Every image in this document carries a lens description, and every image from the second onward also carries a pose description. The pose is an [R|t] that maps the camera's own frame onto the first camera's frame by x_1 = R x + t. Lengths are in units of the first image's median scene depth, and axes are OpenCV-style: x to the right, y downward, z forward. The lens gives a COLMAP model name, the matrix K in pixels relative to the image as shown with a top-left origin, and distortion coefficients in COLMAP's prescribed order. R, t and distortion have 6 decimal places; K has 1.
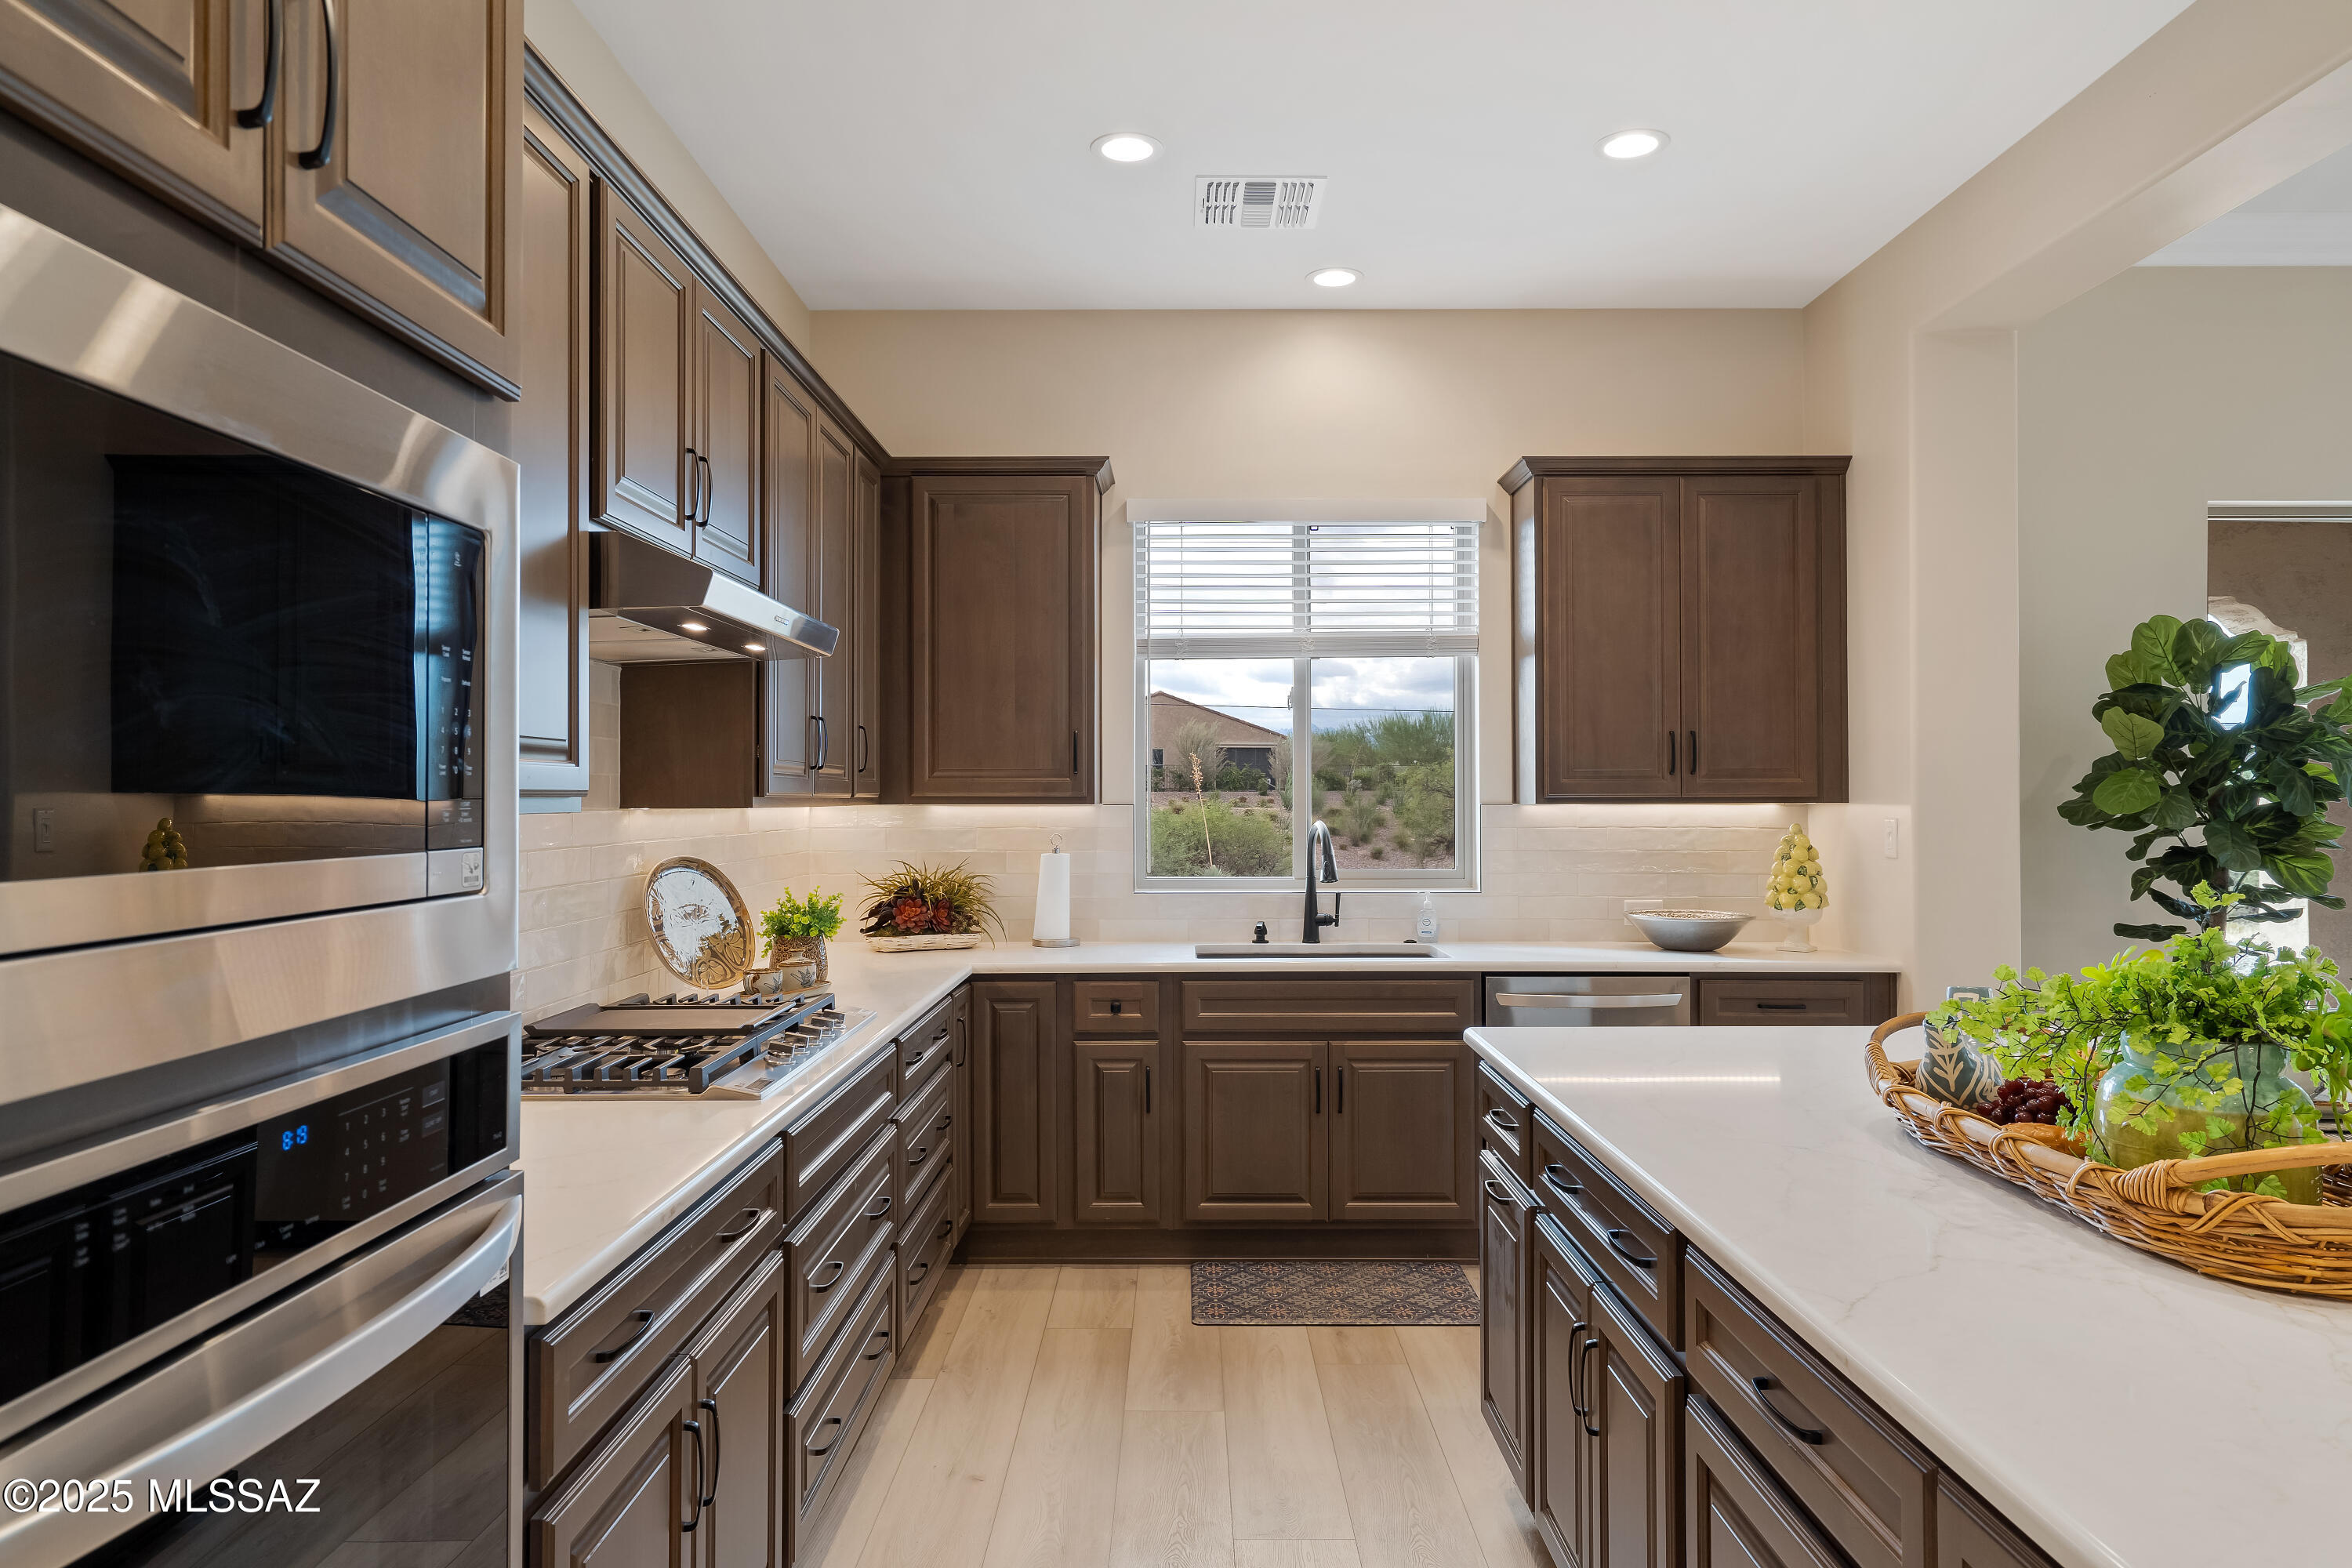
lens RADIAL K [[1472.0, 0, 1181.5], [0, 1472.0, 786.8], [0, 0, 1]] dist [0.020298, 0.000043]
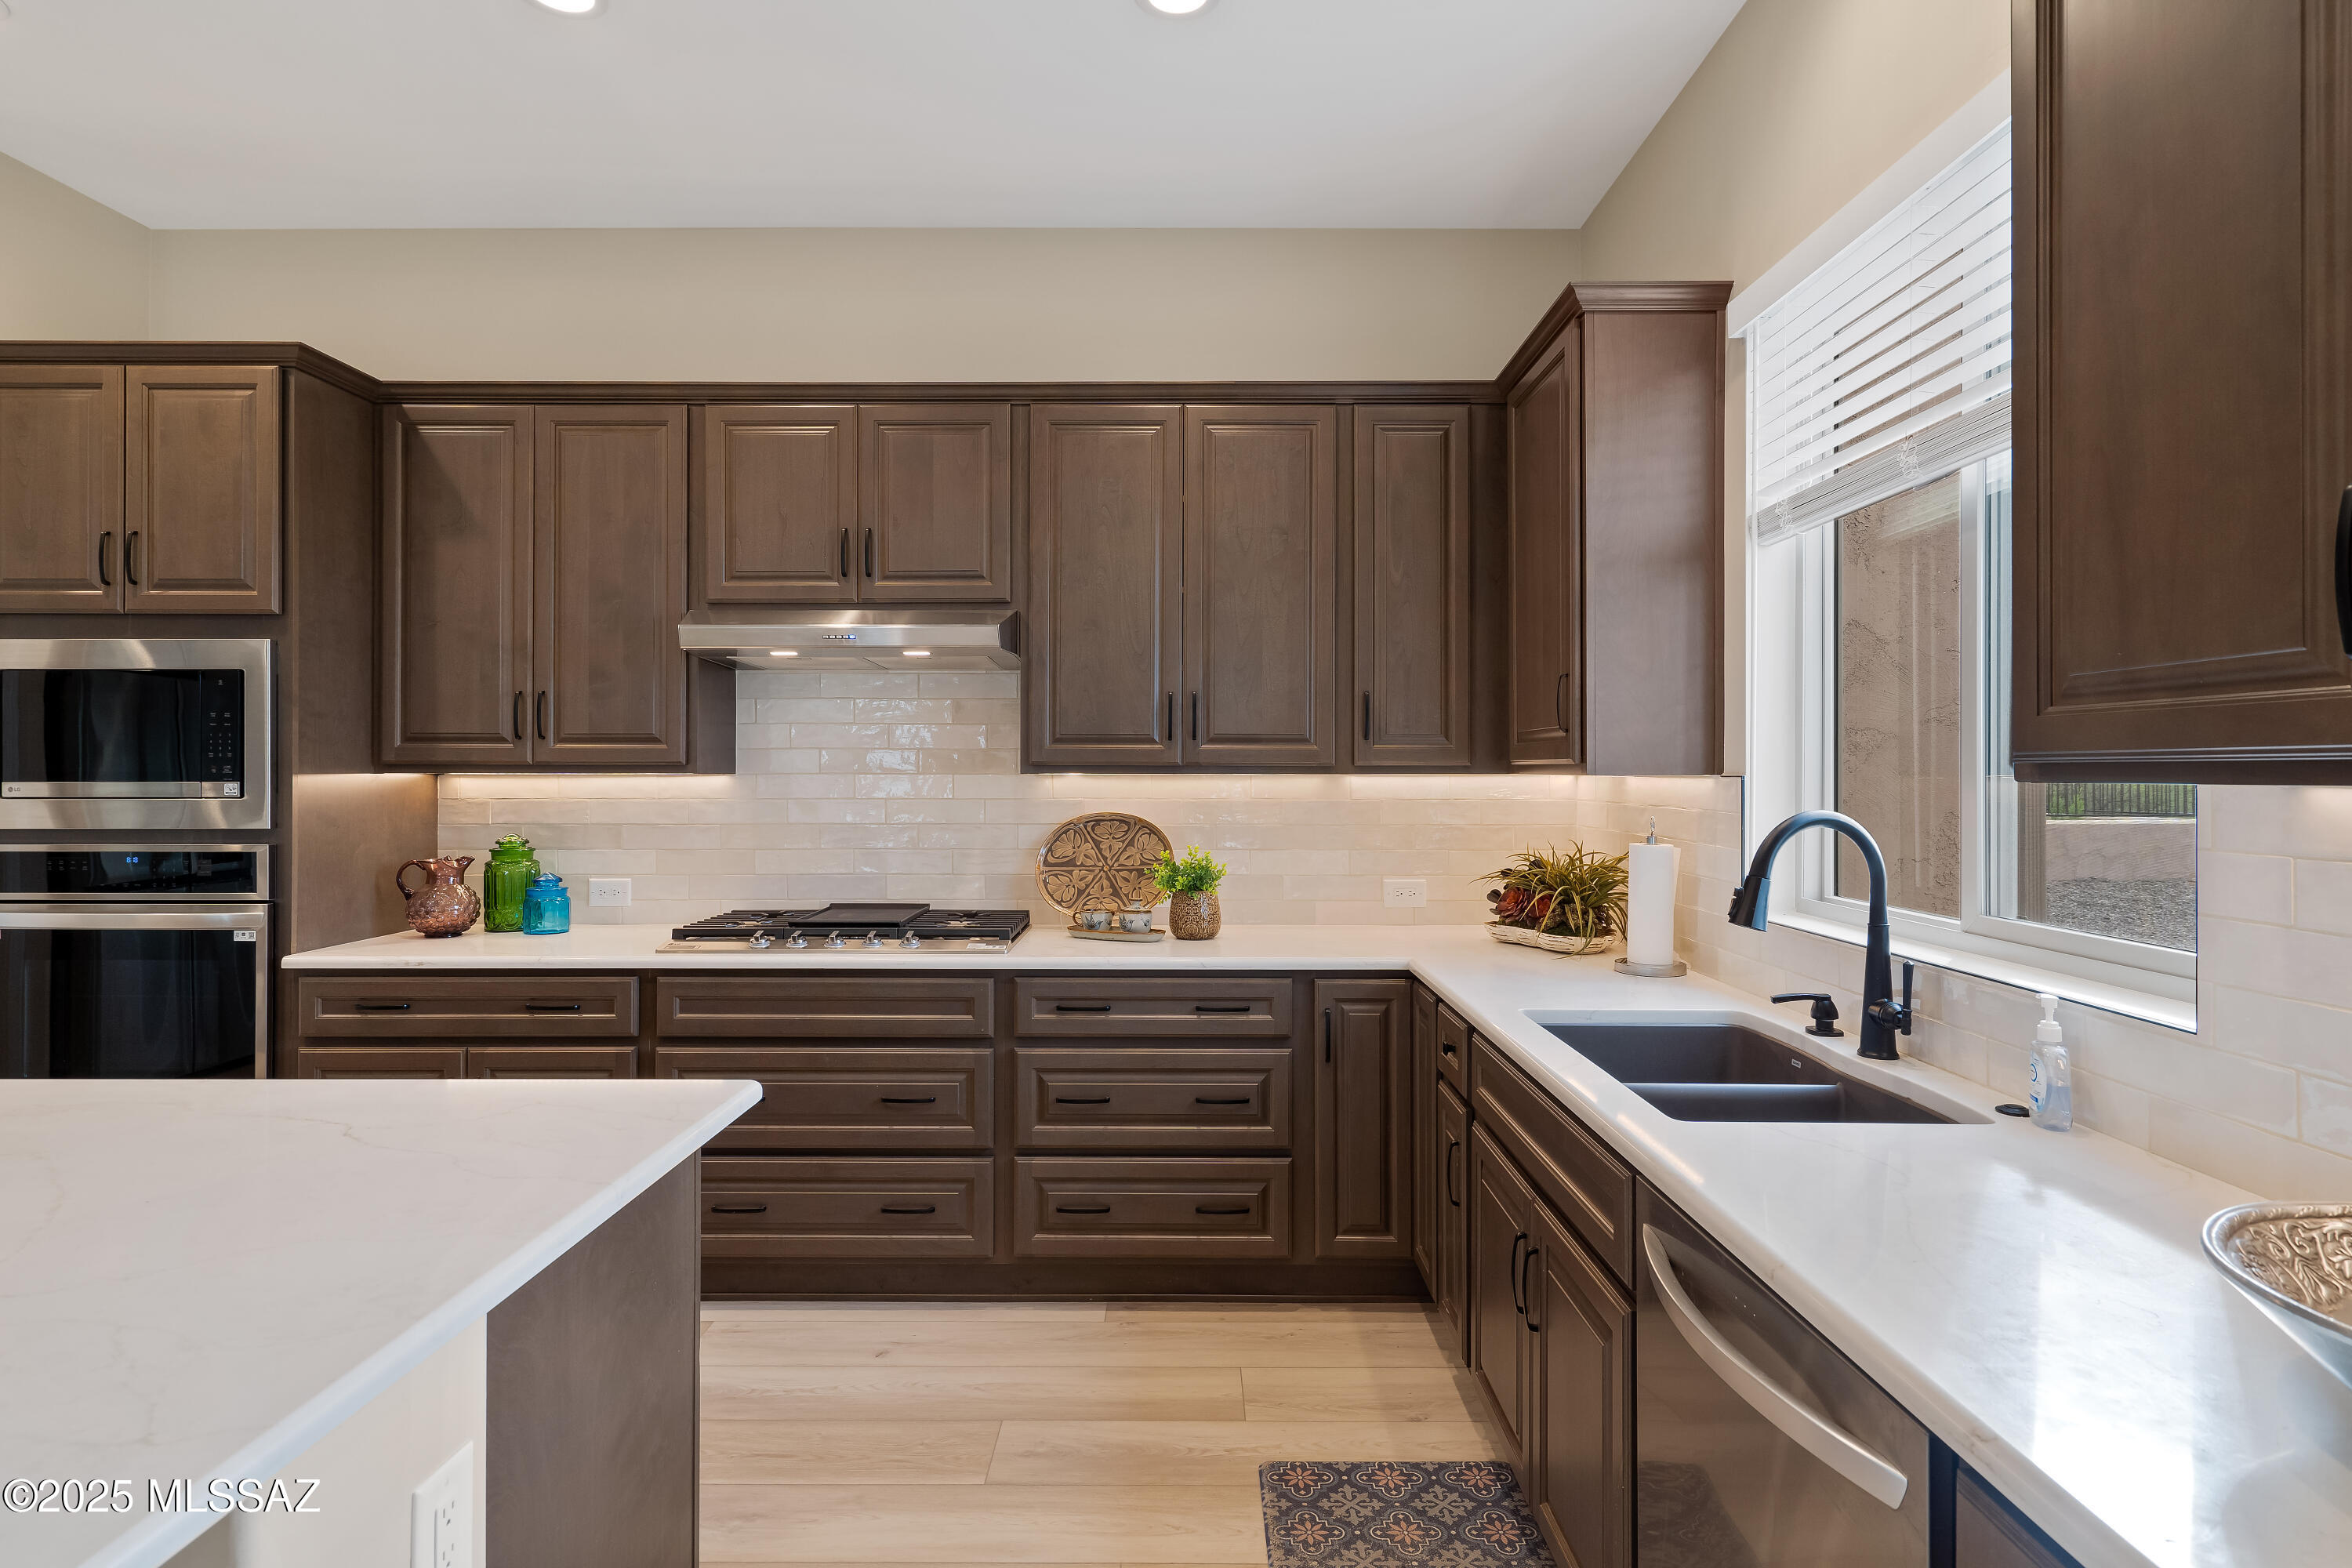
lens RADIAL K [[1200.8, 0, 1180.1], [0, 1200.8, 768.4], [0, 0, 1]] dist [-0.001011, -0.000077]
pose [[-0.000088, 0.000741, -1.000000, 0.573459], [0.005857, 0.999983, 0.000740, 0.007761], [0.999983, -0.005857, -0.000093, 0.887546]]
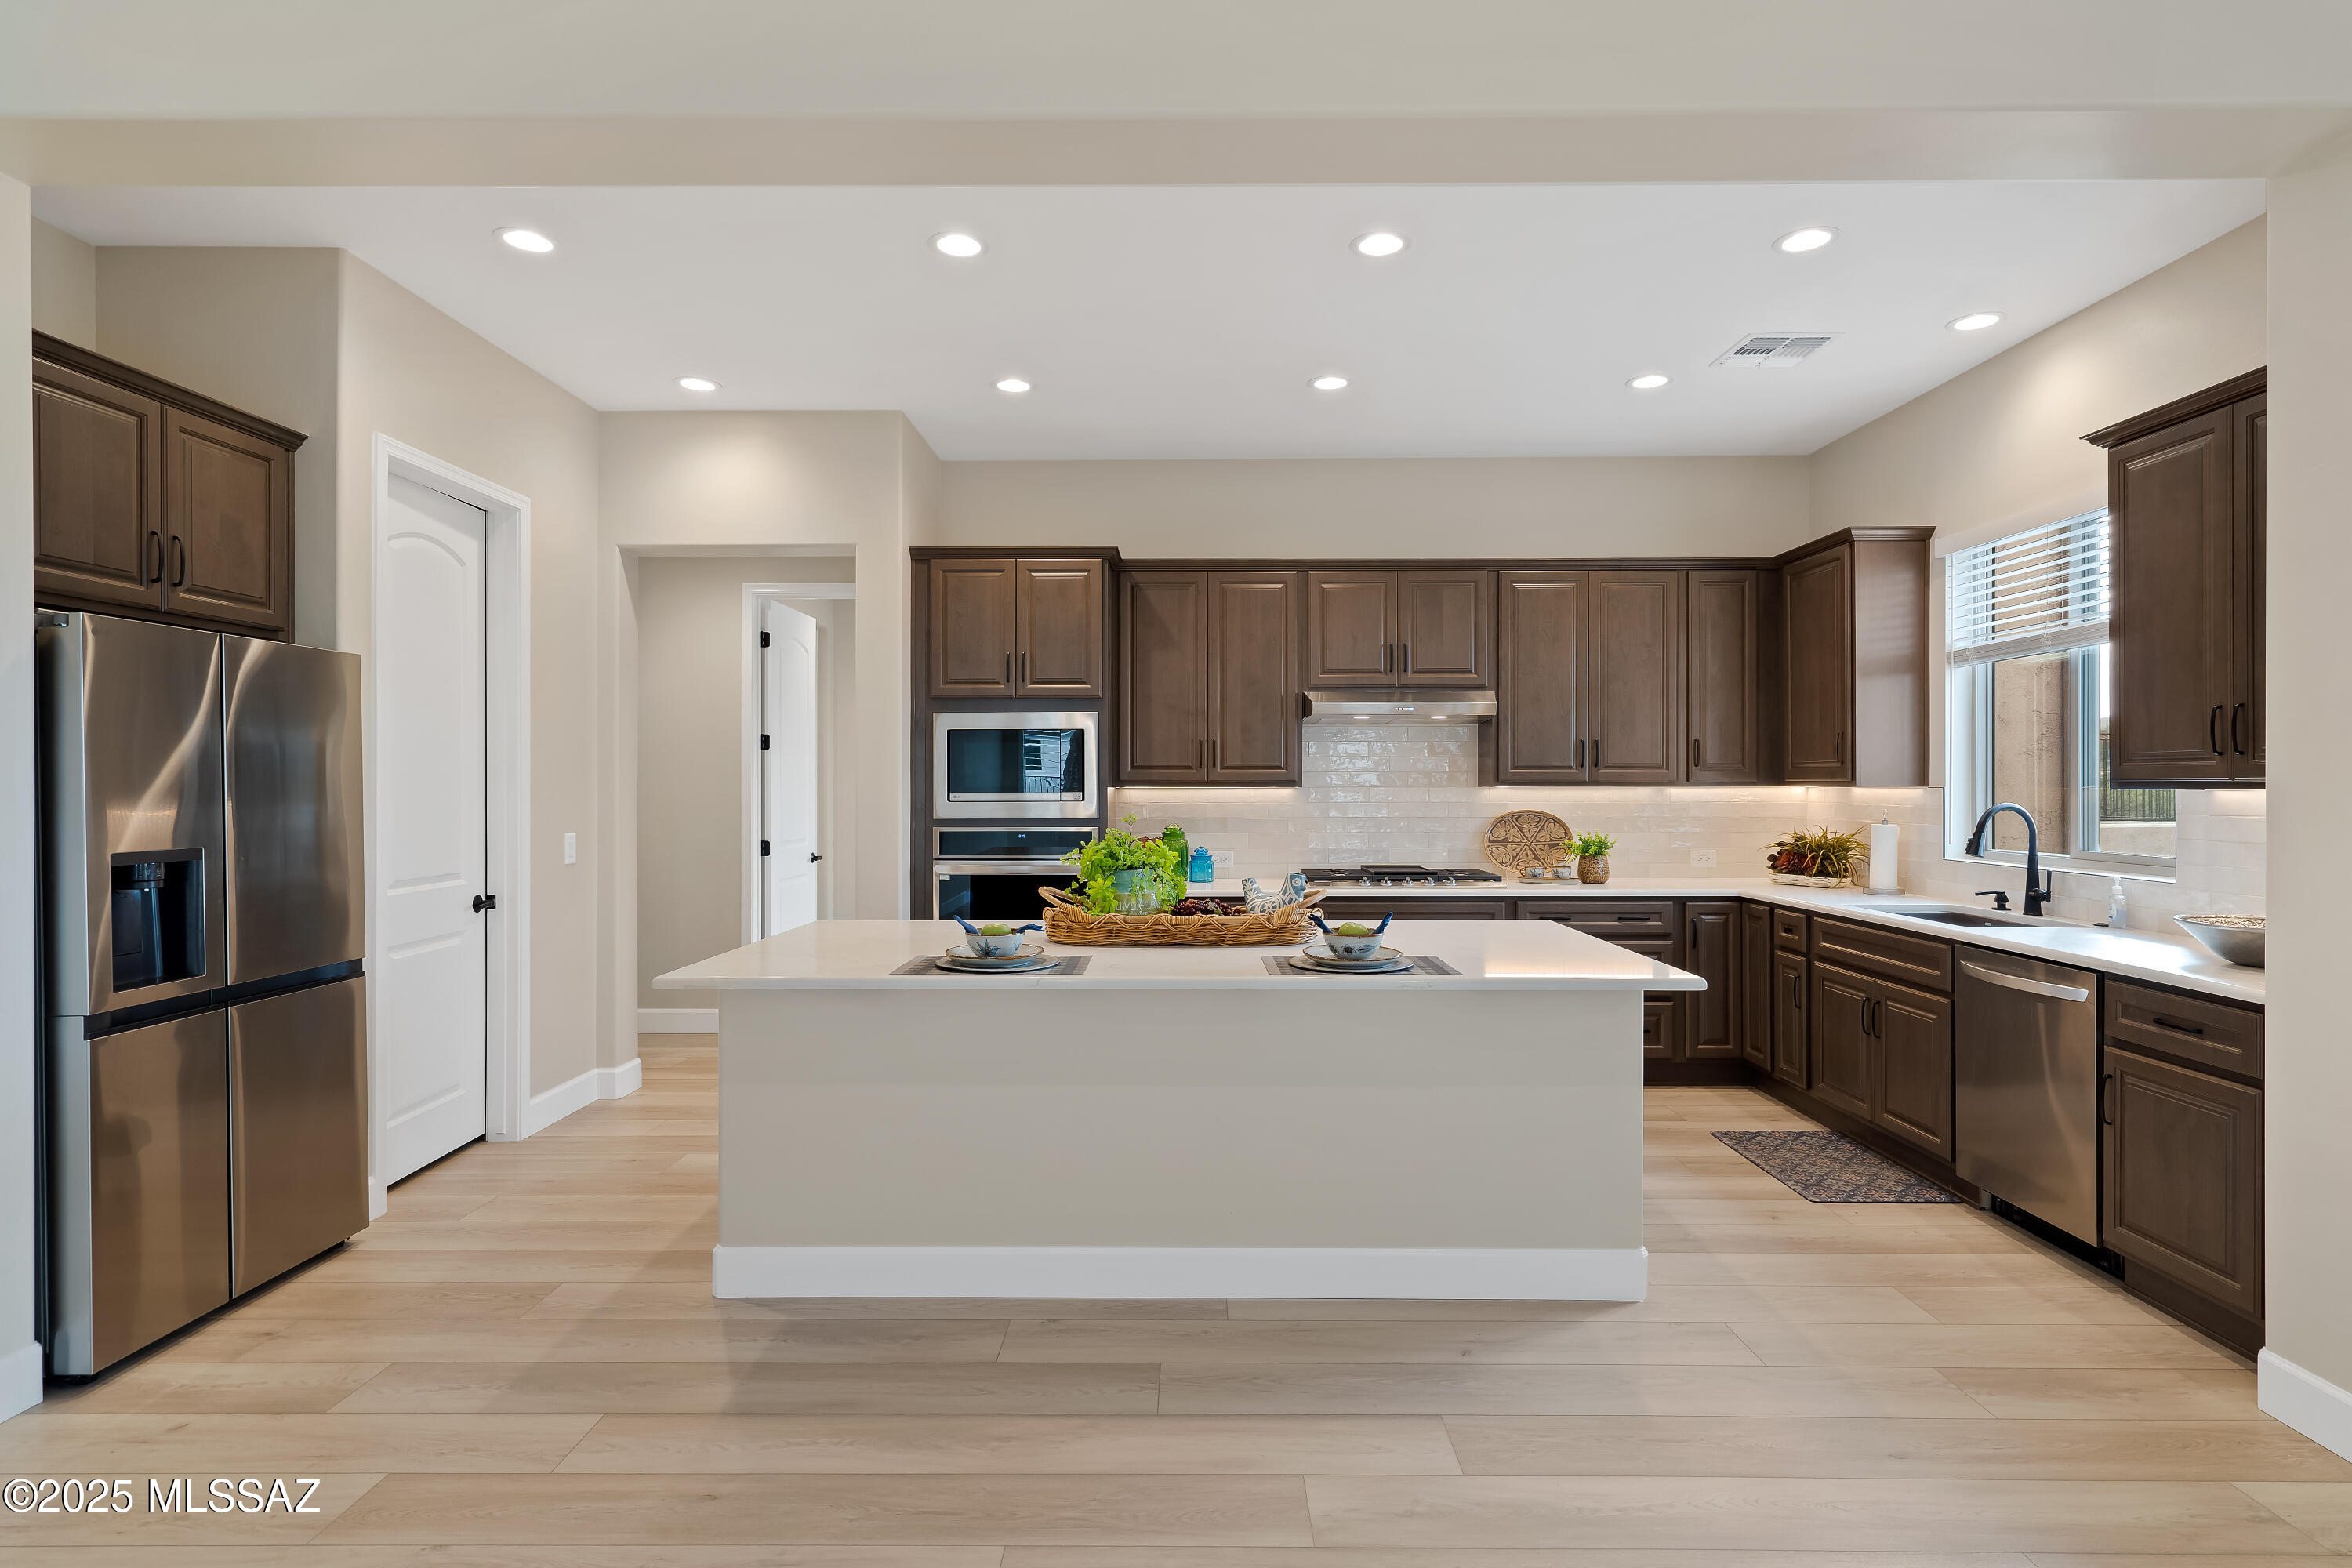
lens RADIAL K [[1185.1, 0, 1184.0], [0, 1185.1, 786.7], [0, 0, 1]] dist [-0.000654, -0.000140]
pose [[-0.004698, 0.004368, -0.999979, 1.124002], [0.007609, 0.999962, 0.004333, 0.002592], [0.999960, -0.007588, -0.004731, 0.436601]]
